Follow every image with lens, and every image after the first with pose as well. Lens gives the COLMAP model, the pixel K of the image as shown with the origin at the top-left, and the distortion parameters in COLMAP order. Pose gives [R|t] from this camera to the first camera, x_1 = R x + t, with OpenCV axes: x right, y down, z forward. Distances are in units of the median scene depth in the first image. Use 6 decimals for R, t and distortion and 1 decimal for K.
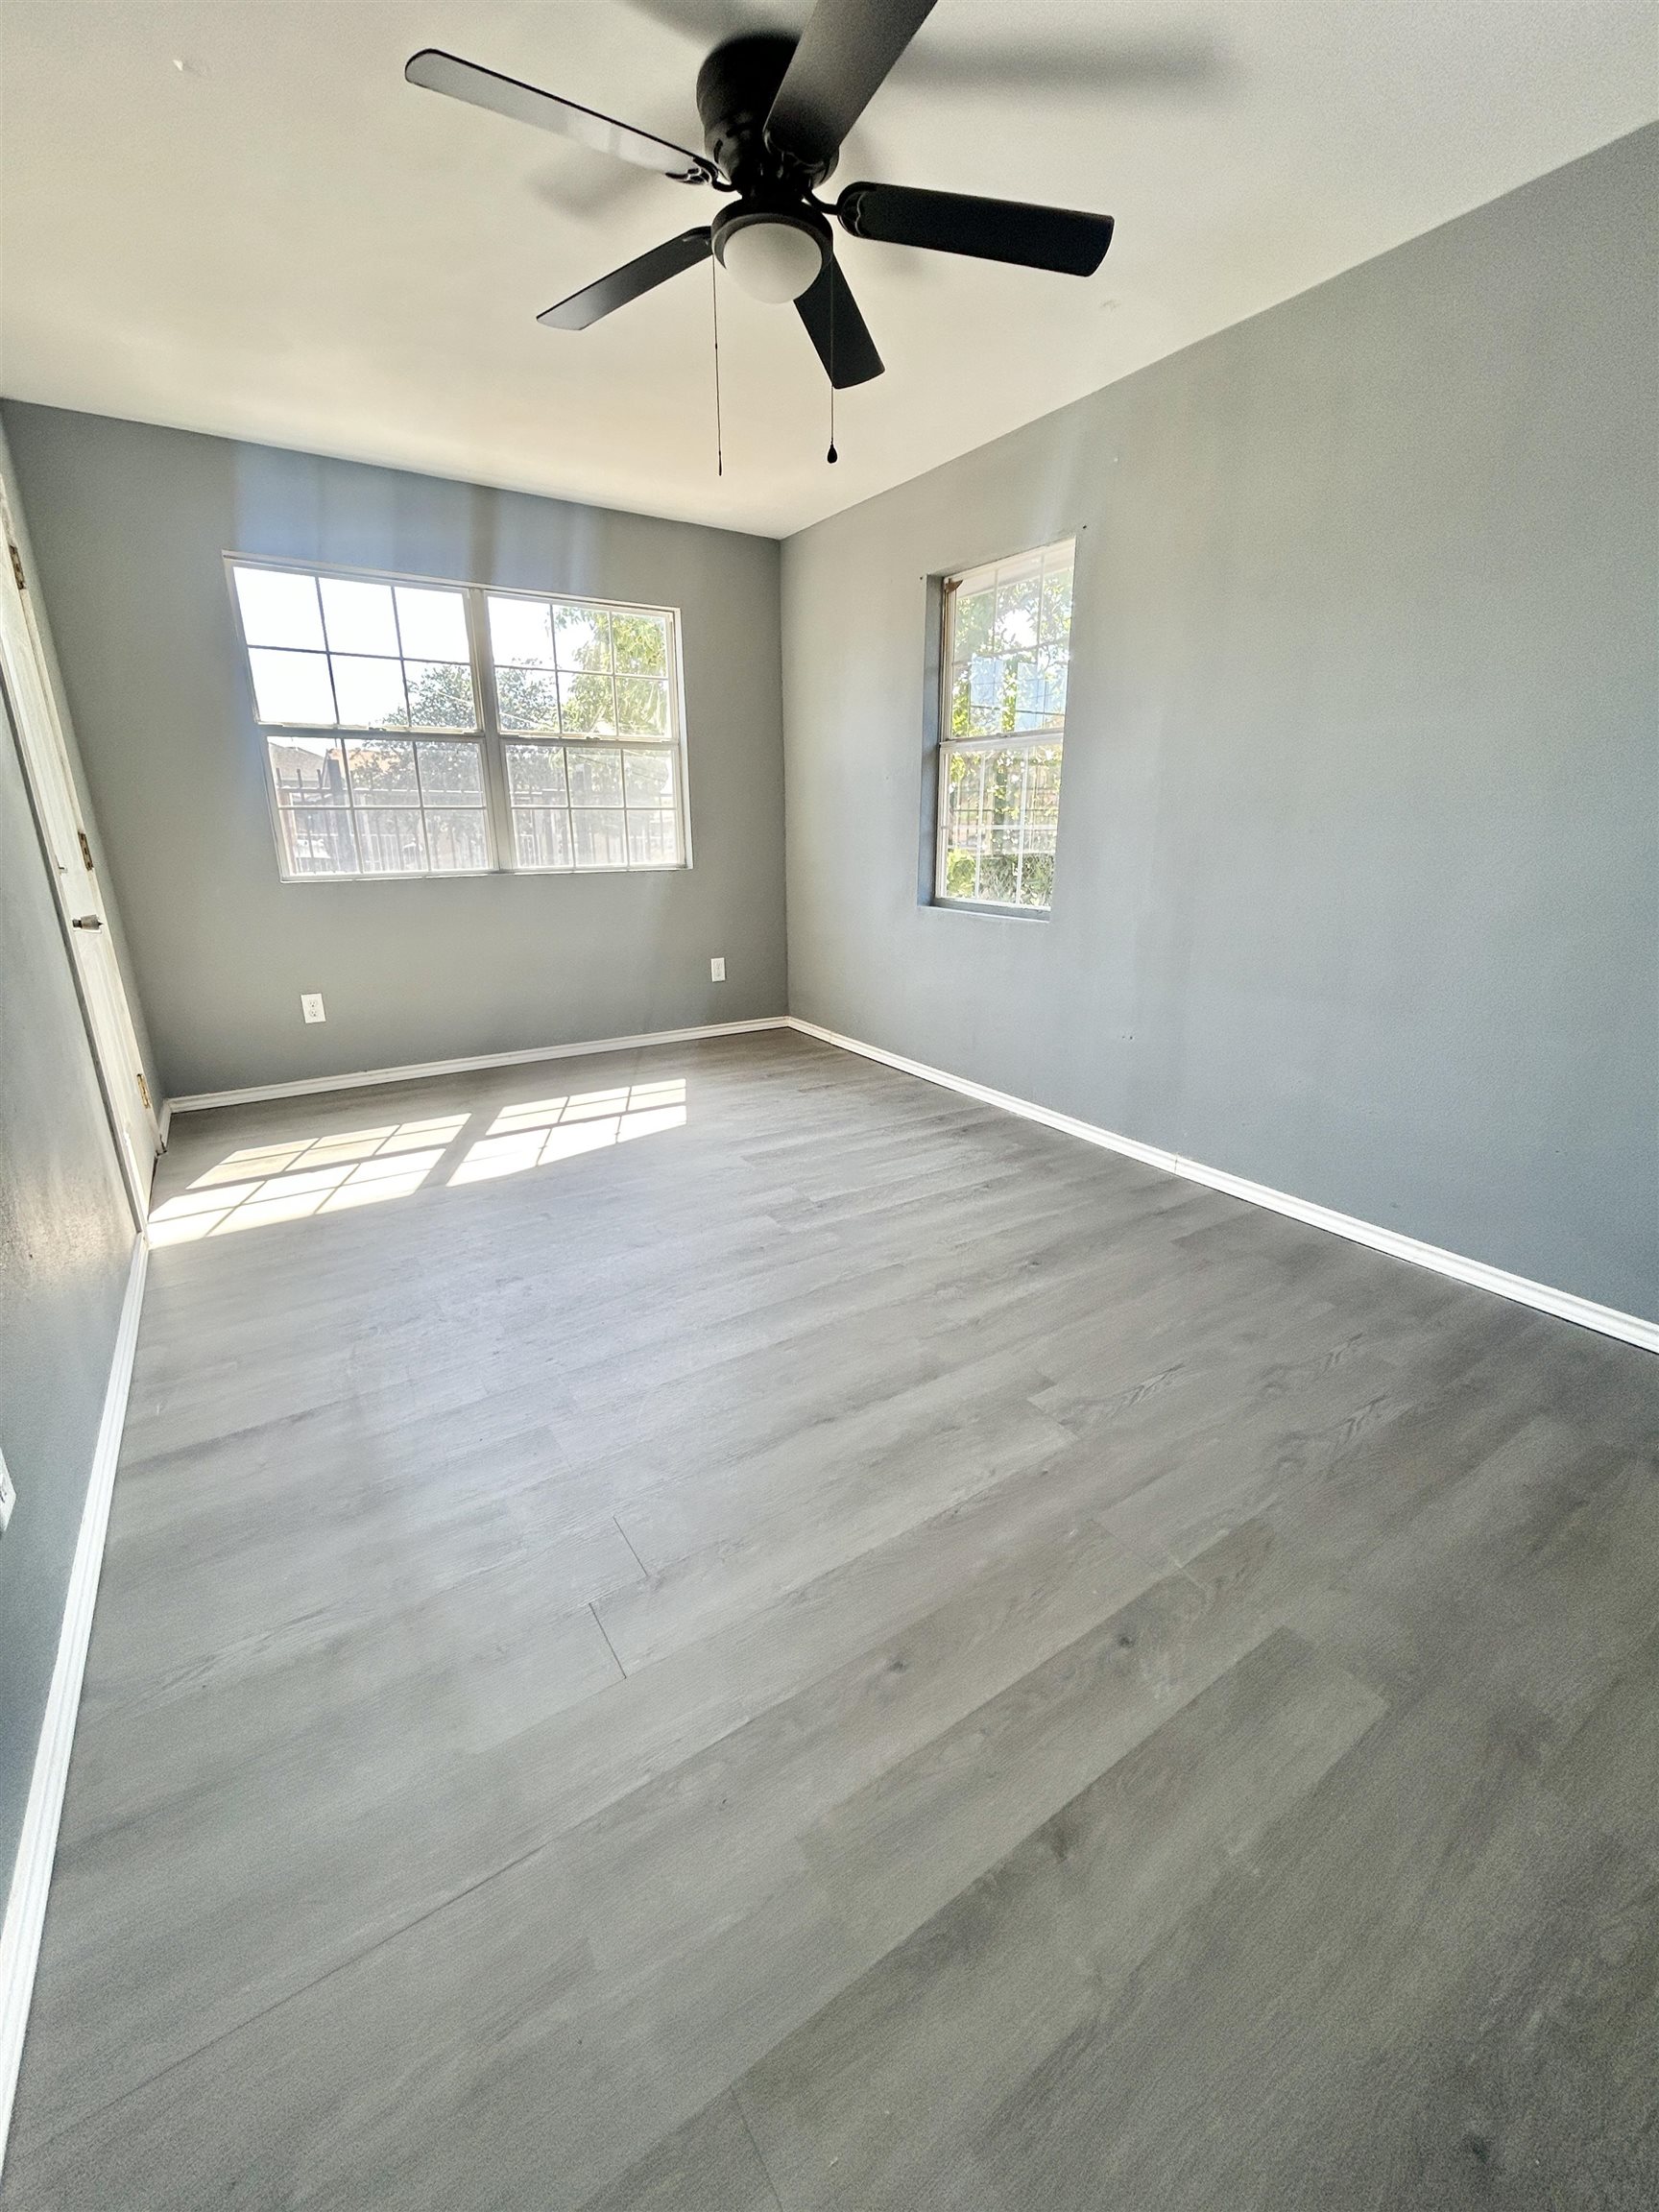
lens RADIAL K [[892.7, 0, 827.6], [0, 892.7, 1102.9], [0, 0, 1]] dist [-0.002467, 0.001192]
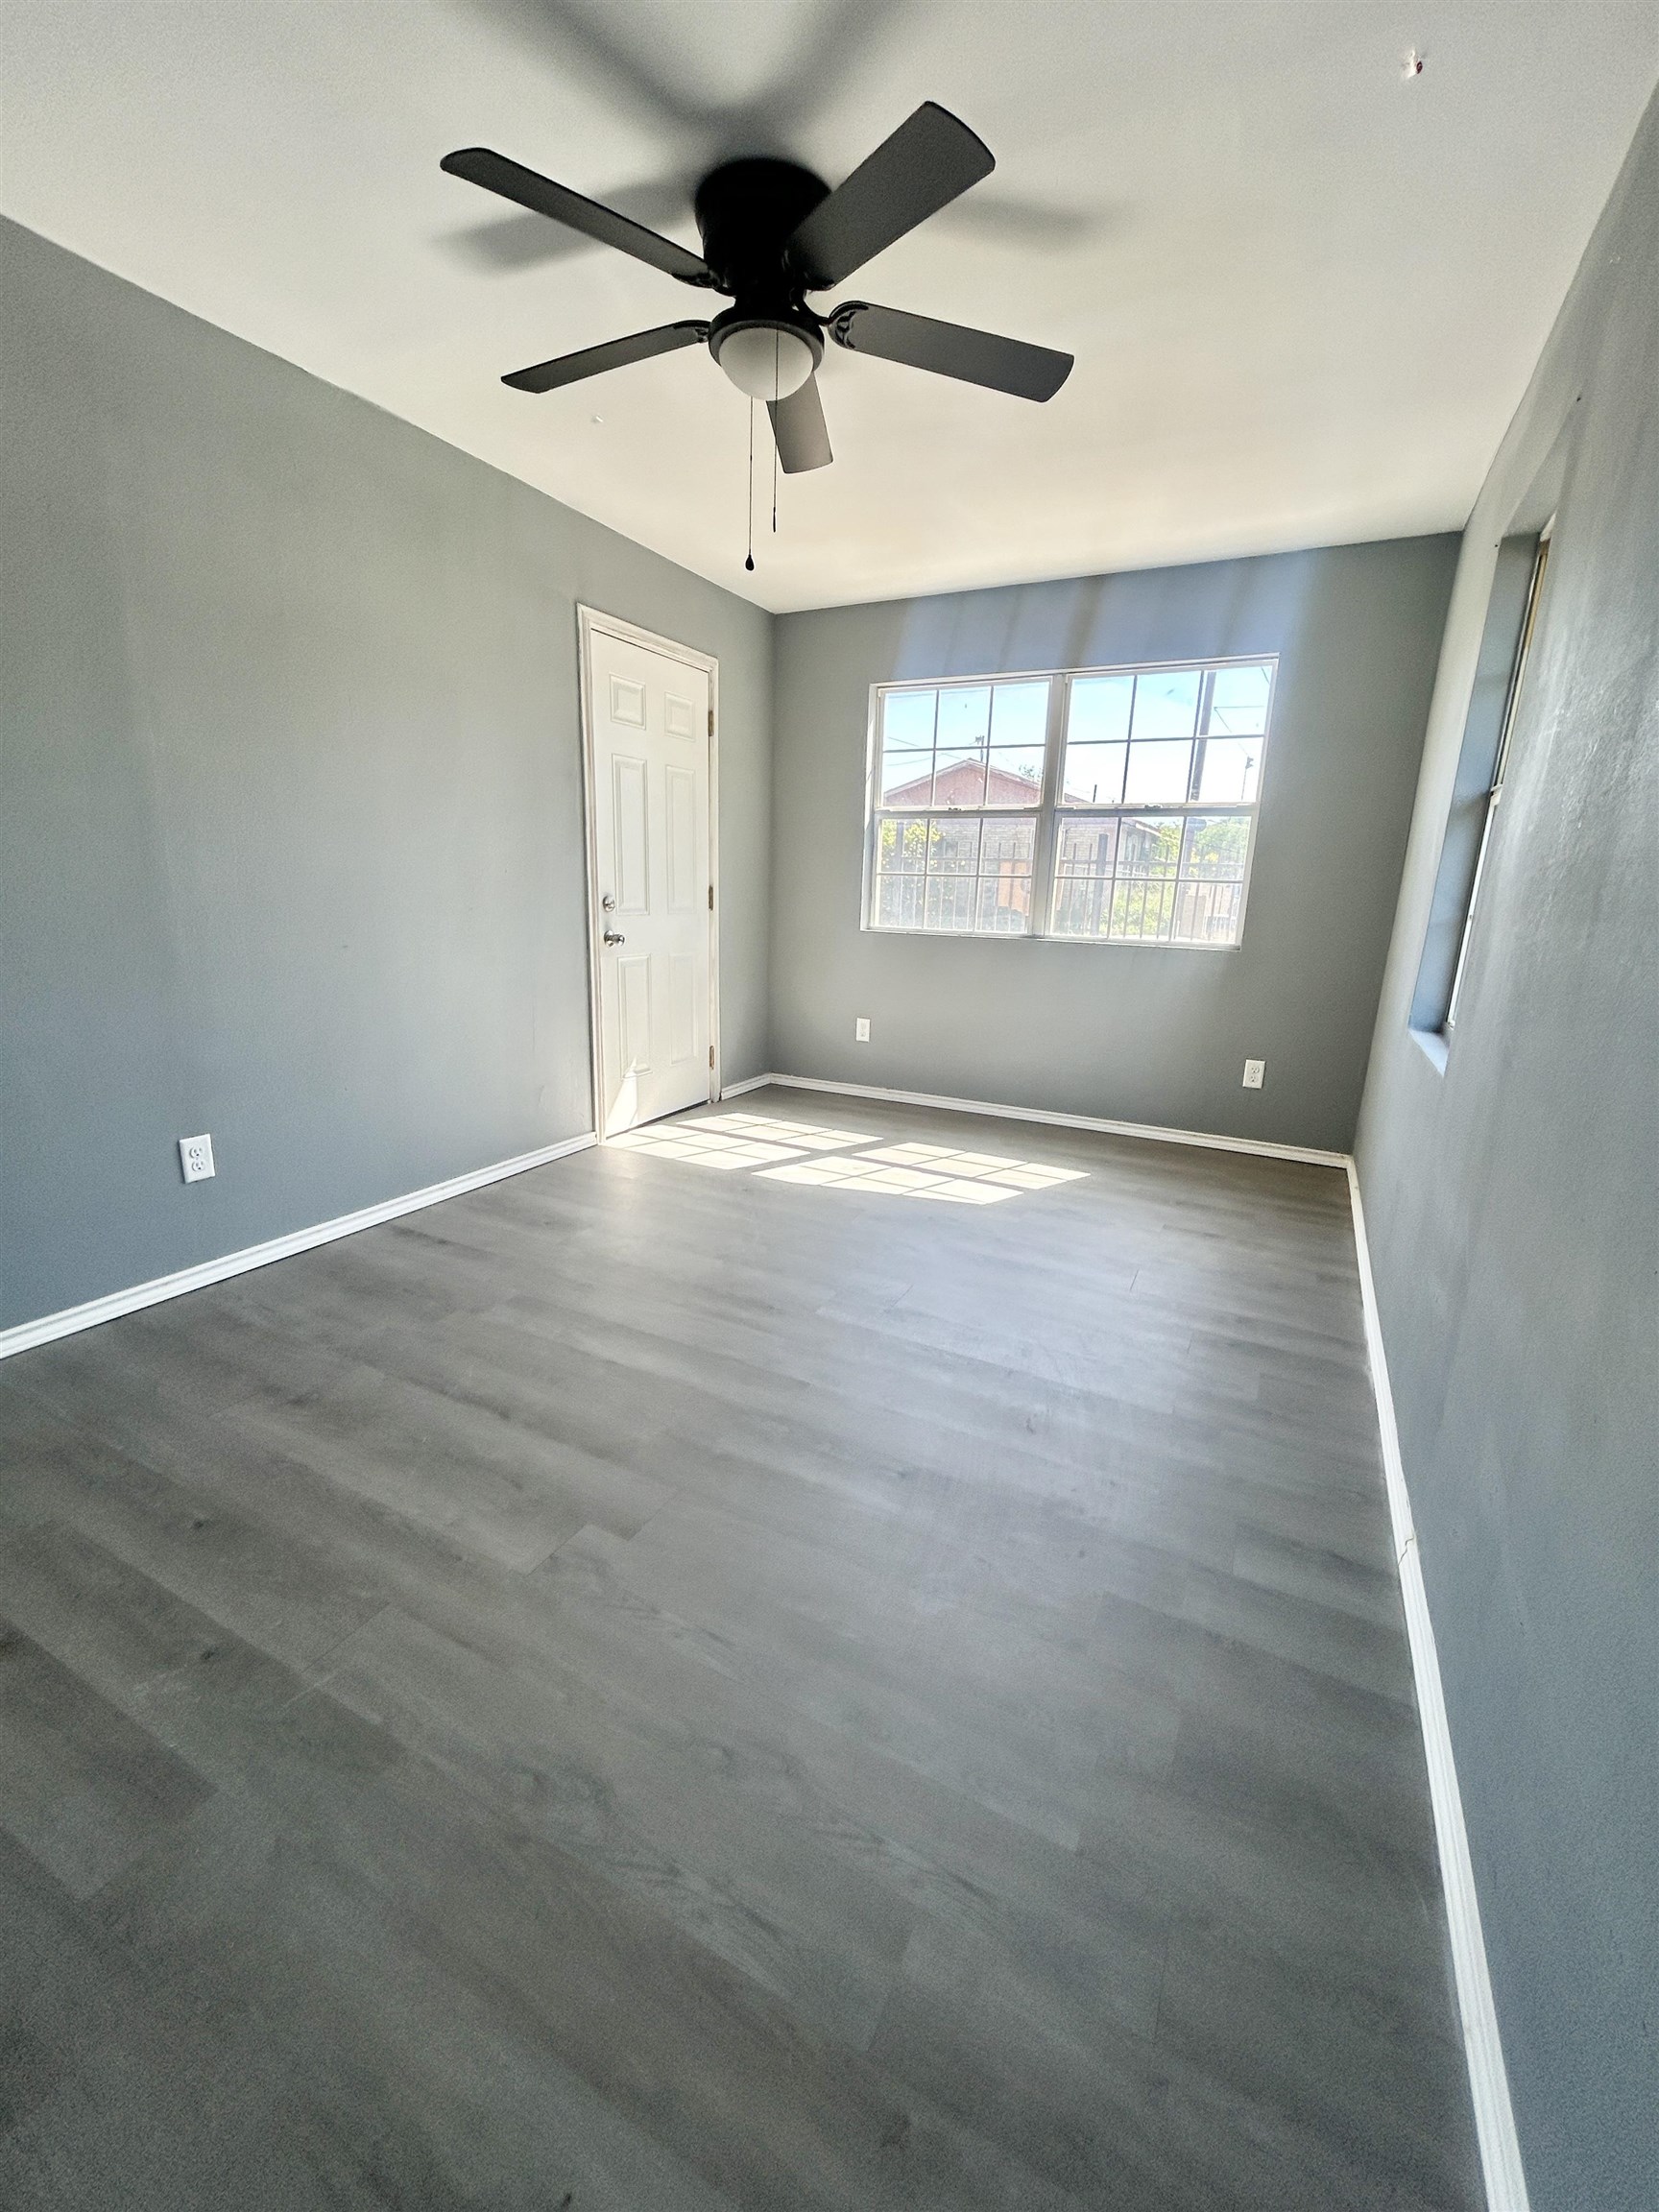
lens RADIAL K [[892.7, 0, 829.9], [0, 892.7, 1103.7], [0, 0, 1]] dist [-0.002467, 0.001192]
pose [[0.495092, 0.228039, -0.838381, 0.536447], [-0.290818, 0.952777, 0.087416, -0.115876], [0.818724, 0.200537, 0.538030, 0.344694]]
